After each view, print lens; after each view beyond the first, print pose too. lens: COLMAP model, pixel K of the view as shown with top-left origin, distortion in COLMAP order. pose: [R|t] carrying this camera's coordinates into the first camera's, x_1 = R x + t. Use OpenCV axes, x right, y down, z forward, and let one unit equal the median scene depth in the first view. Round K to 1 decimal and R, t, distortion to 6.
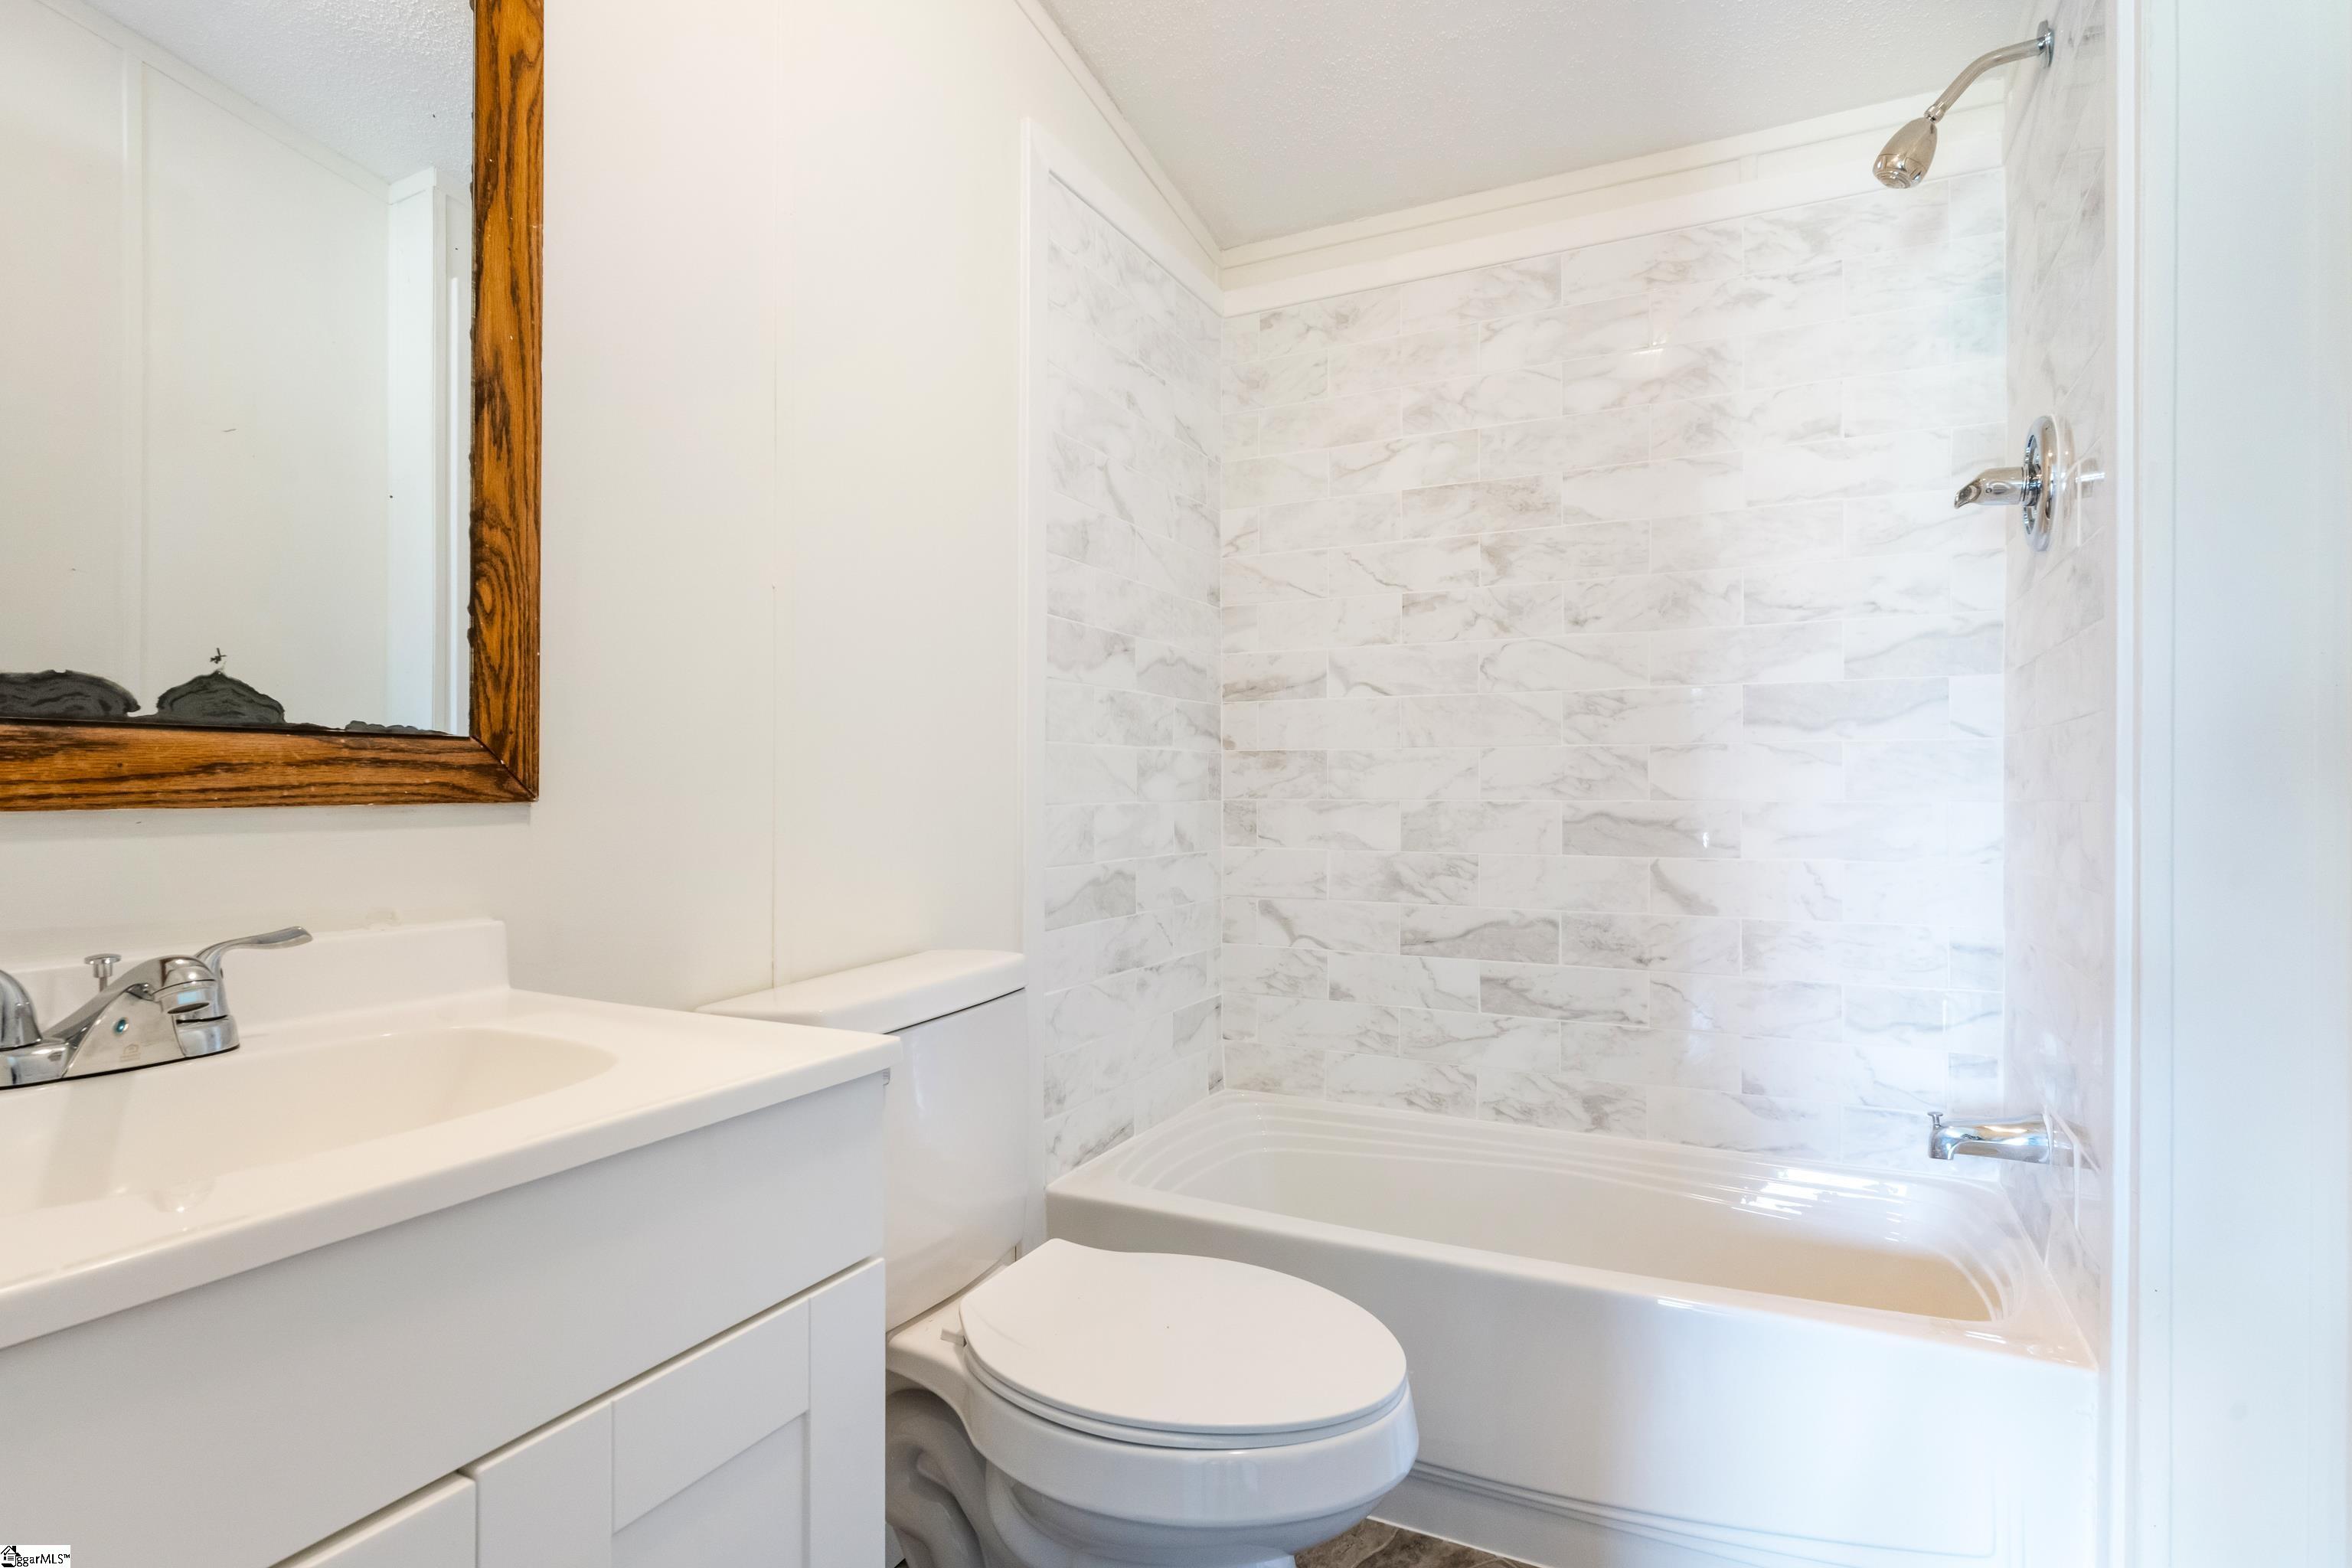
lens RADIAL K [[1187.6, 0, 1178.3], [0, 1187.6, 785.5], [0, 0, 1]] dist [0.003495, 0.000145]
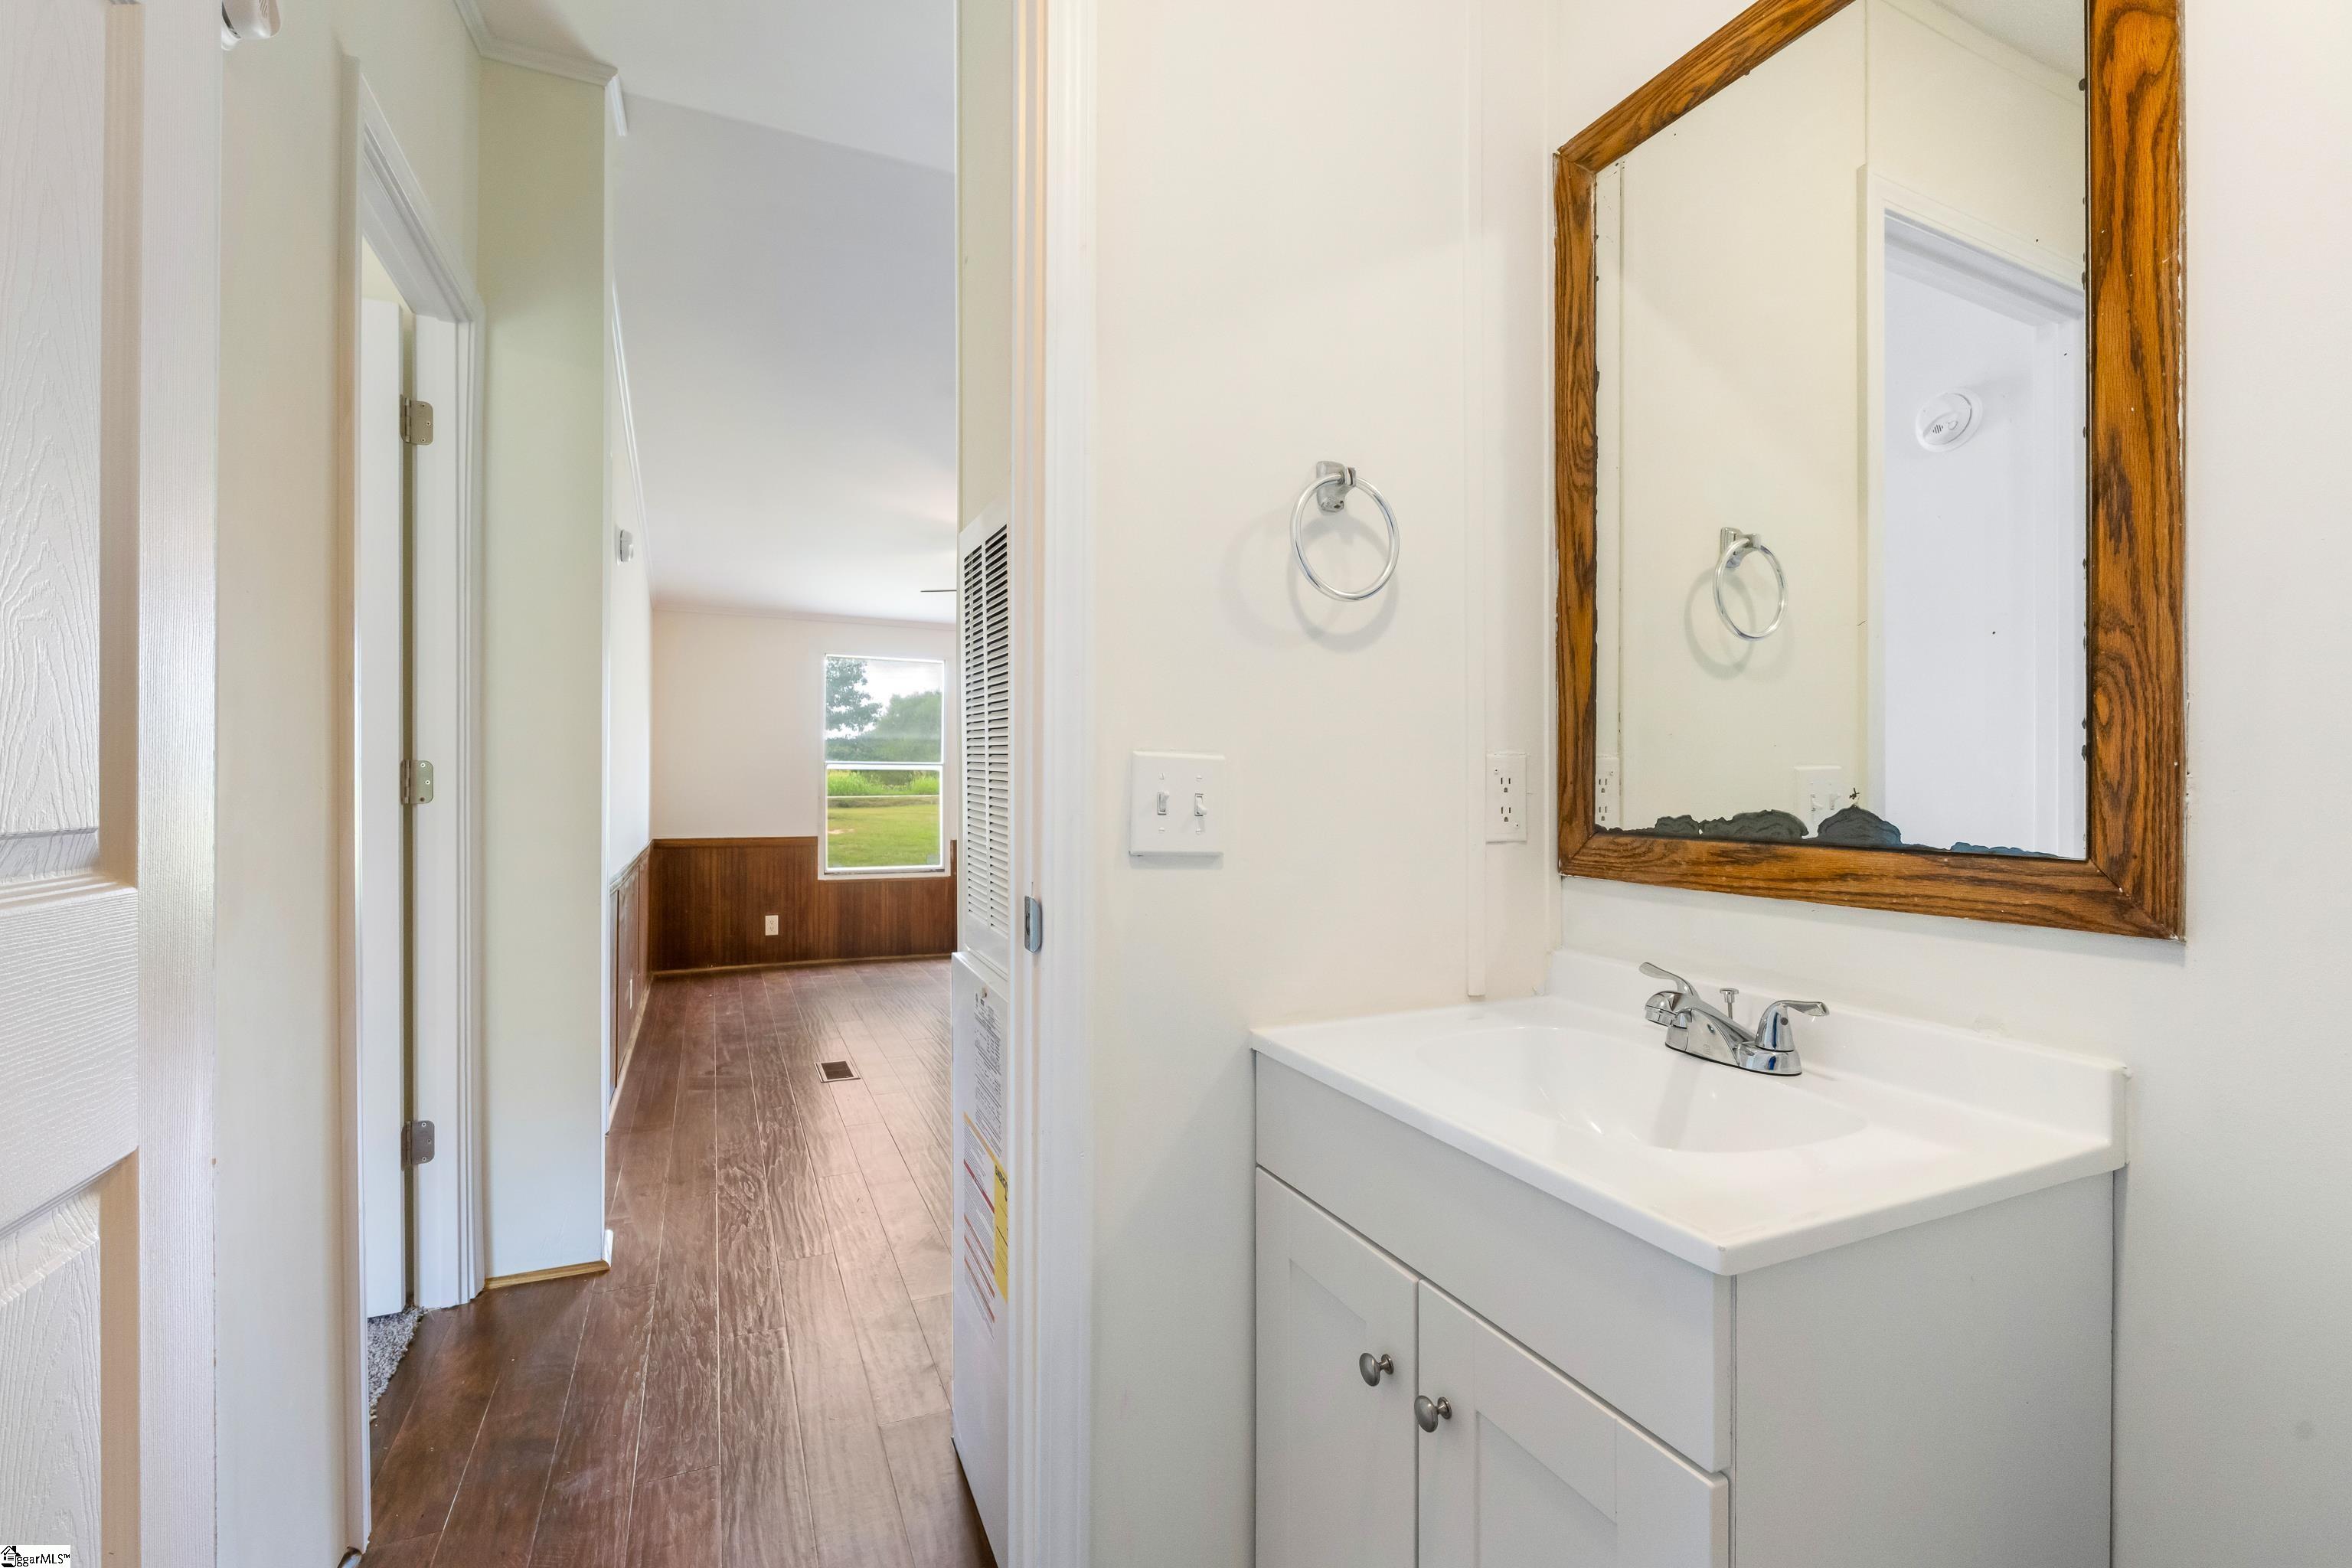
lens RADIAL K [[1038.4, 0, 1183.2], [0, 1038.4, 781.3], [0, 0, 1]] dist [-0.003325, -0.000483]
pose [[-0.617226, -0.004346, -0.786774, 0.490794], [-0.005793, 0.999983, -0.000979, -0.098757], [0.786764, 0.003953, -0.617241, 0.949322]]
